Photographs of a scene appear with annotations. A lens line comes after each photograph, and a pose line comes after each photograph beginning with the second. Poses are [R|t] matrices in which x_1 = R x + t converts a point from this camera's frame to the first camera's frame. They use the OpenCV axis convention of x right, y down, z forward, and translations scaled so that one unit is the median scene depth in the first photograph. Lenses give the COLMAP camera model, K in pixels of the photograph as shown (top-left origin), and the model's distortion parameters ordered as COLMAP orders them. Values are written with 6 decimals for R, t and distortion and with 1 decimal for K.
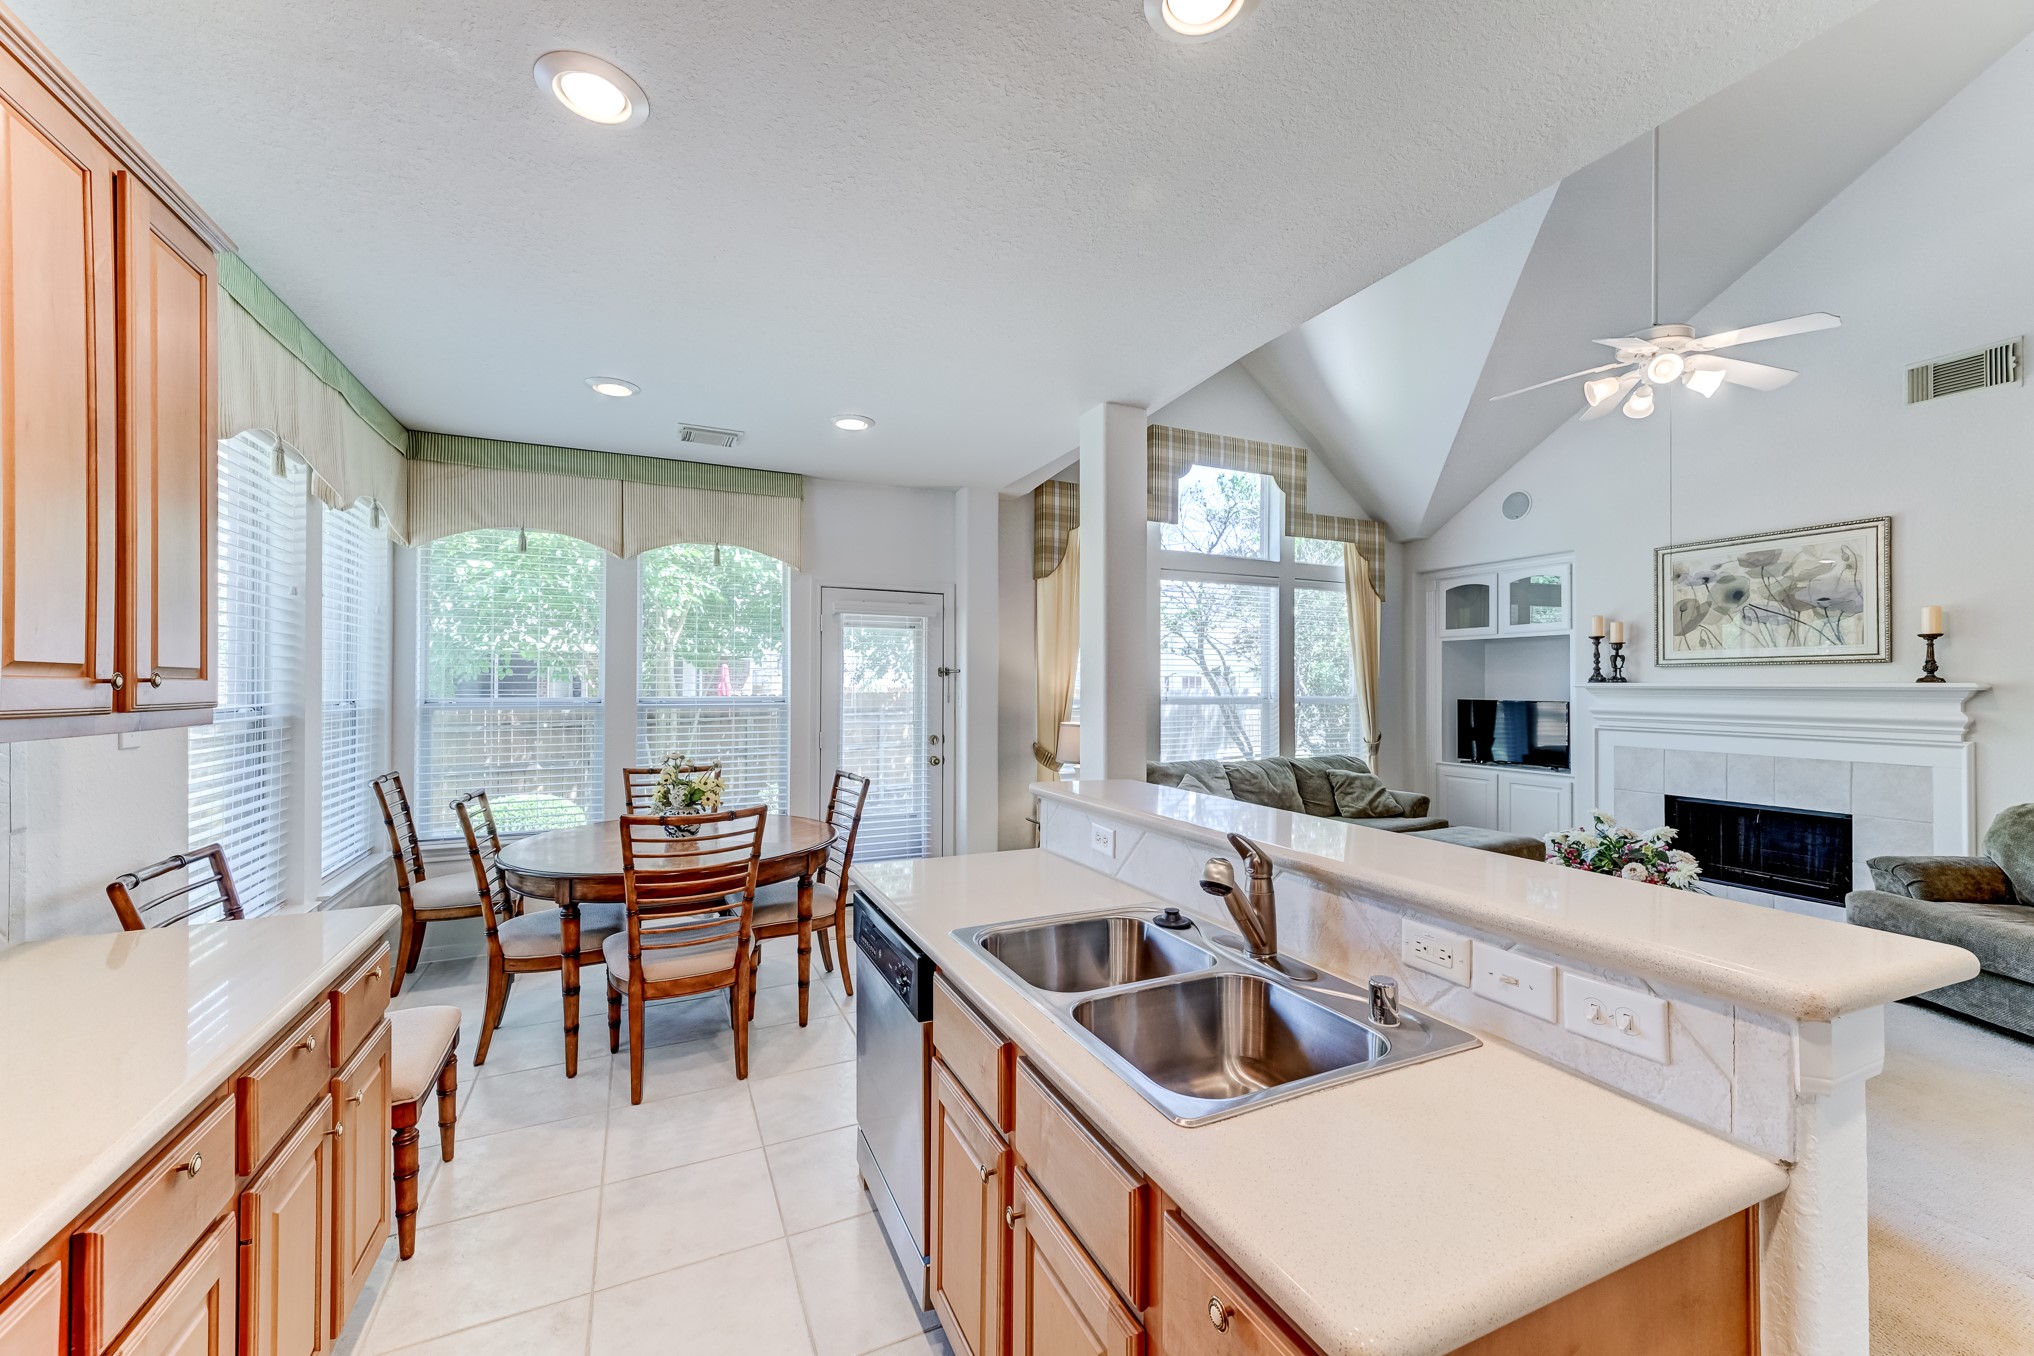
lens RADIAL K [[792.9, 0, 1013.9], [0, 792.9, 680.5], [0, 0, 1]] dist [0.005812, 0.001222]
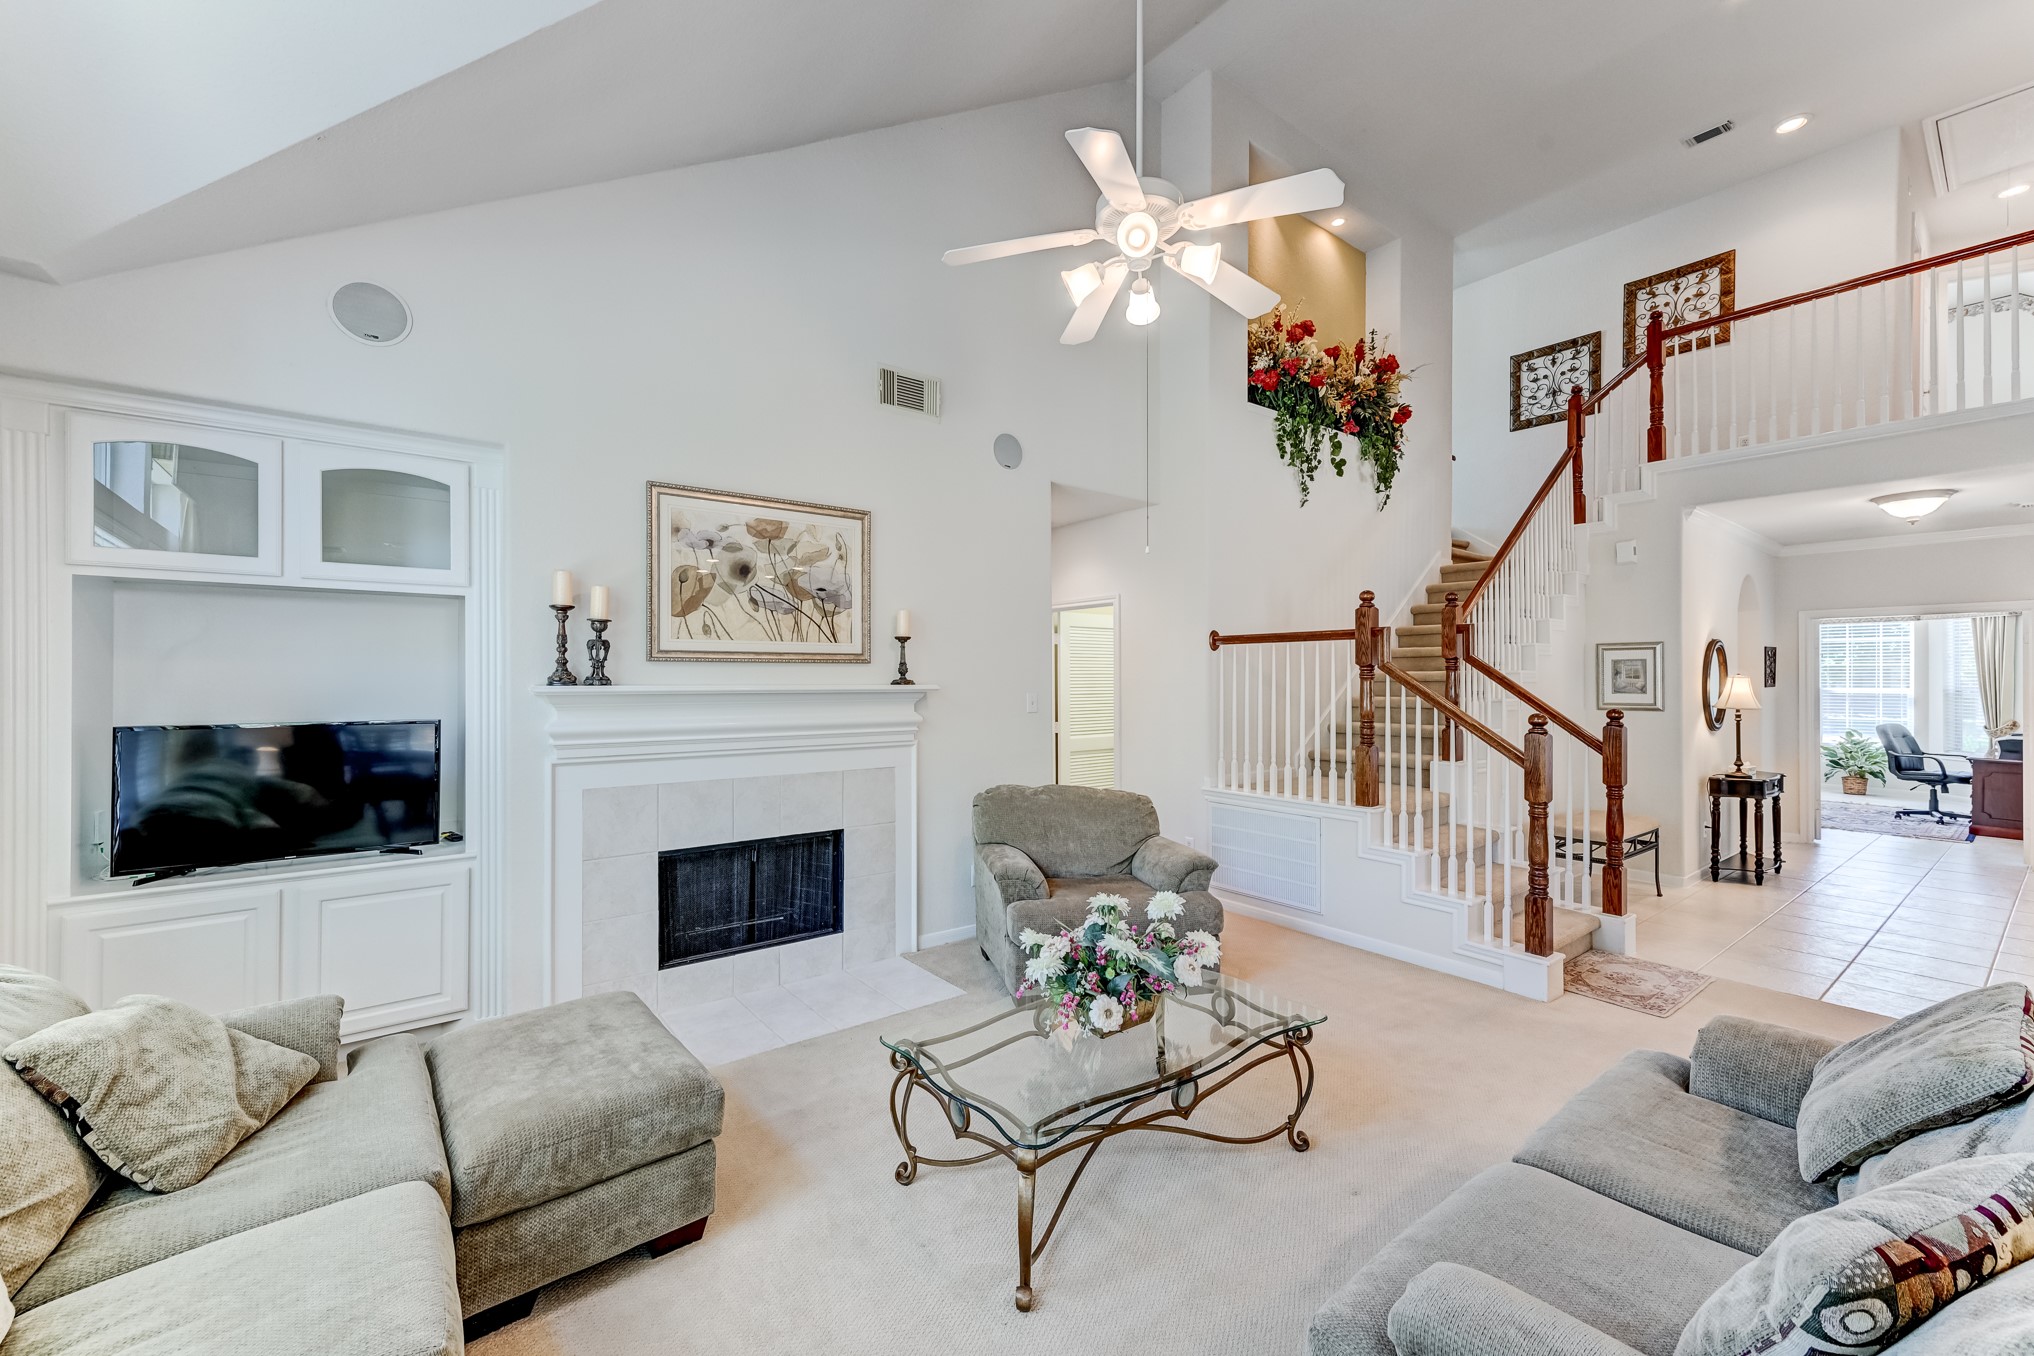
lens RADIAL K [[792.9, 0, 1001.3], [0, 792.9, 673.7], [0, 0, 1]] dist [0.005812, 0.001222]
pose [[-0.214042, -0.000099, 0.976824, 0.107681], [-0.009694, 0.999951, -0.002023, -0.008580], [-0.976776, -0.009902, -0.214033, 0.903630]]
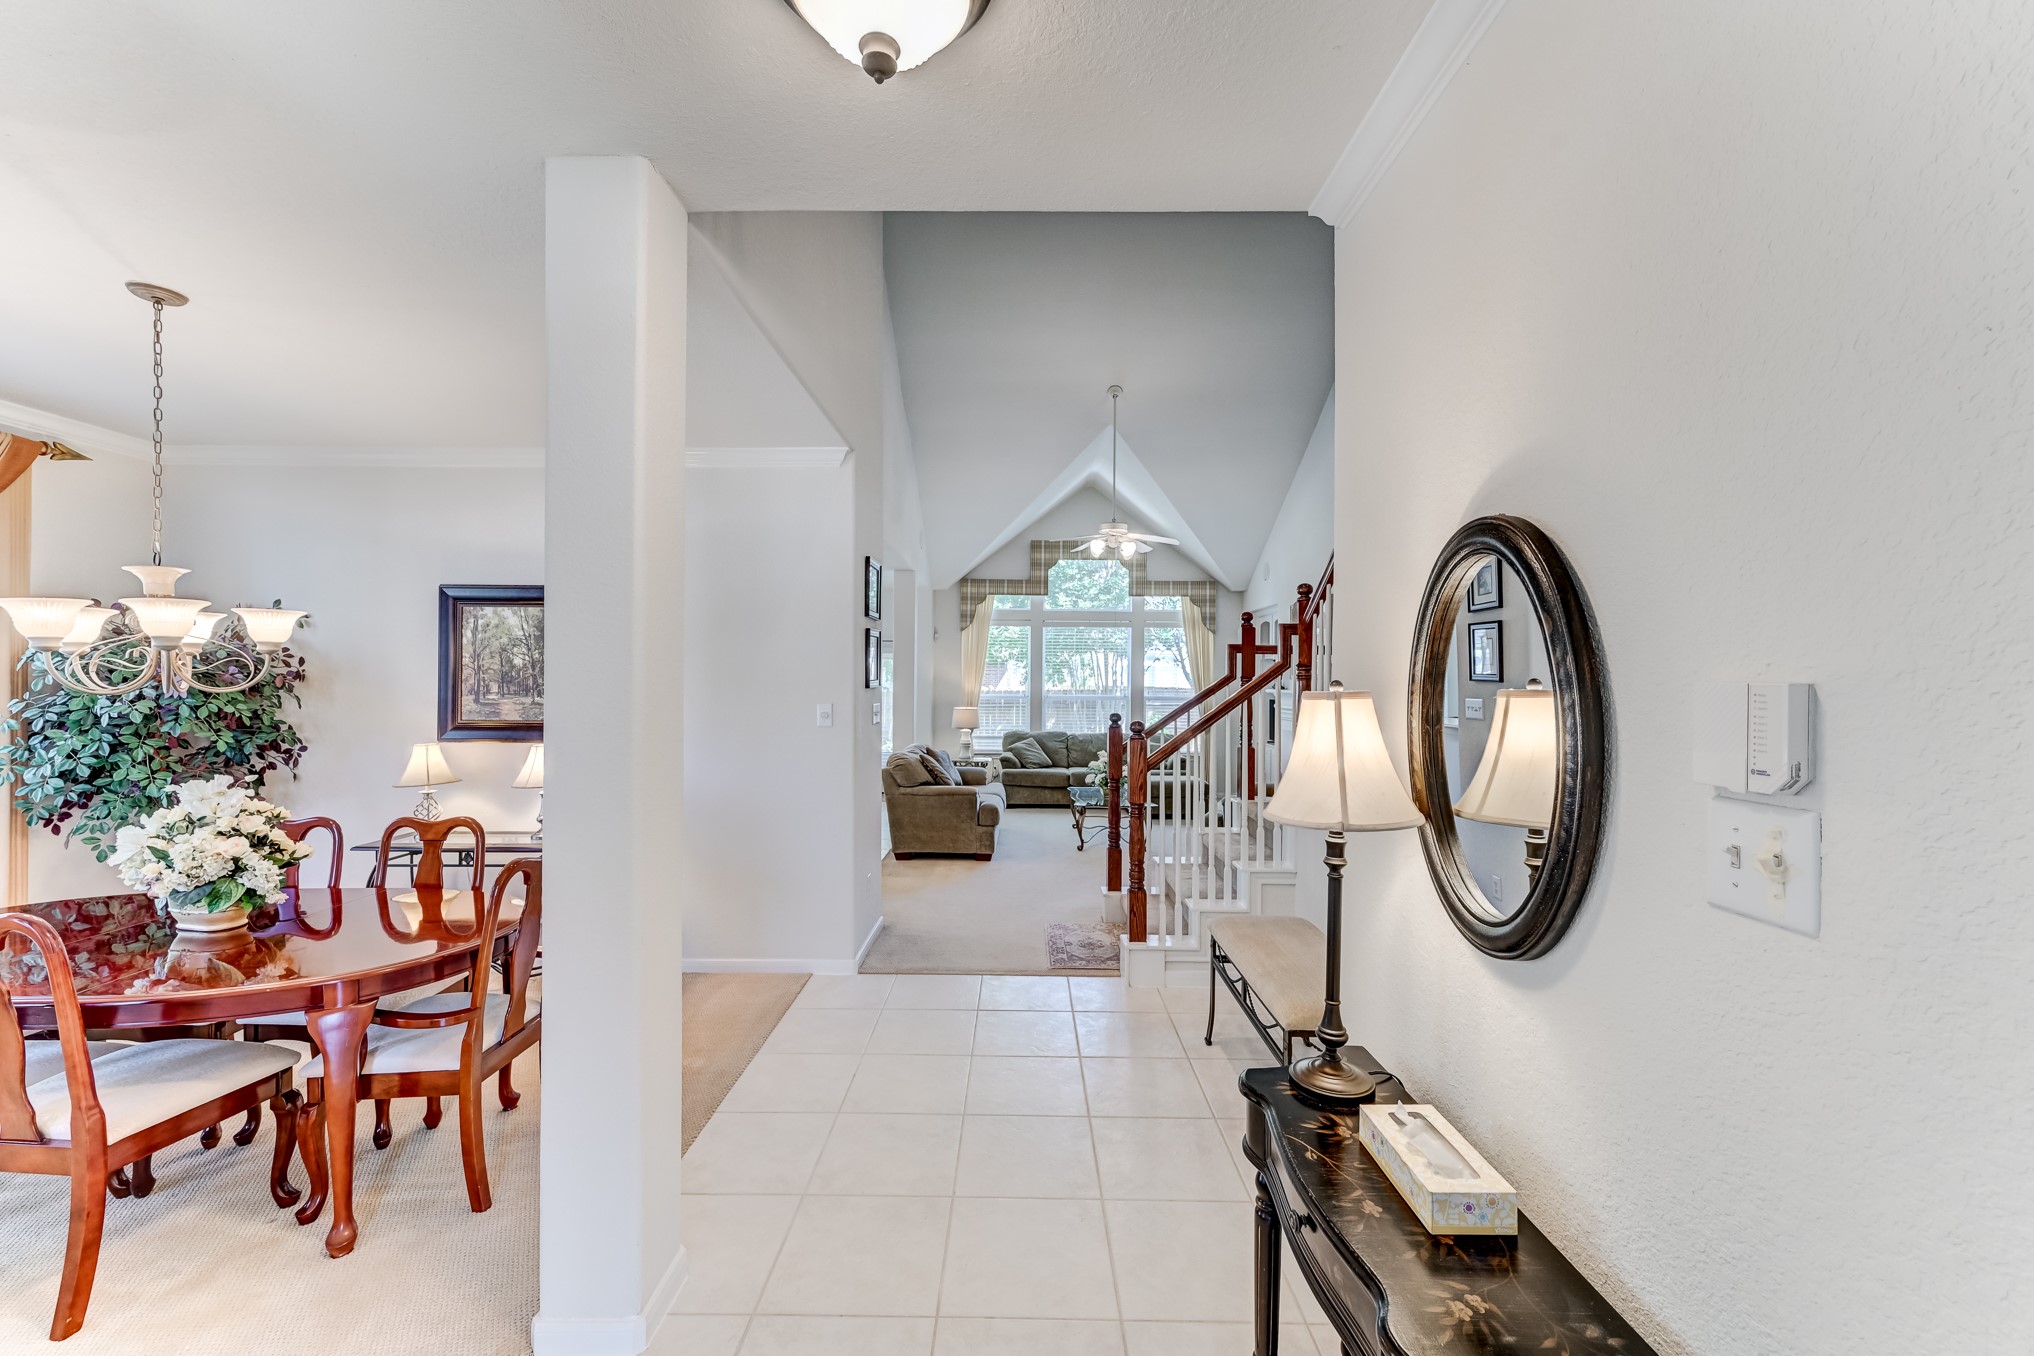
lens RADIAL K [[792.9, 0, 1015.3], [0, 792.9, 681.5], [0, 0, 1]] dist [0.005812, 0.001222]
pose [[0.905036, 0.004833, -0.425307, 1.038755], [-0.002867, 0.999982, 0.005262, -0.021600], [0.425325, -0.003543, 0.905034, -0.710947]]
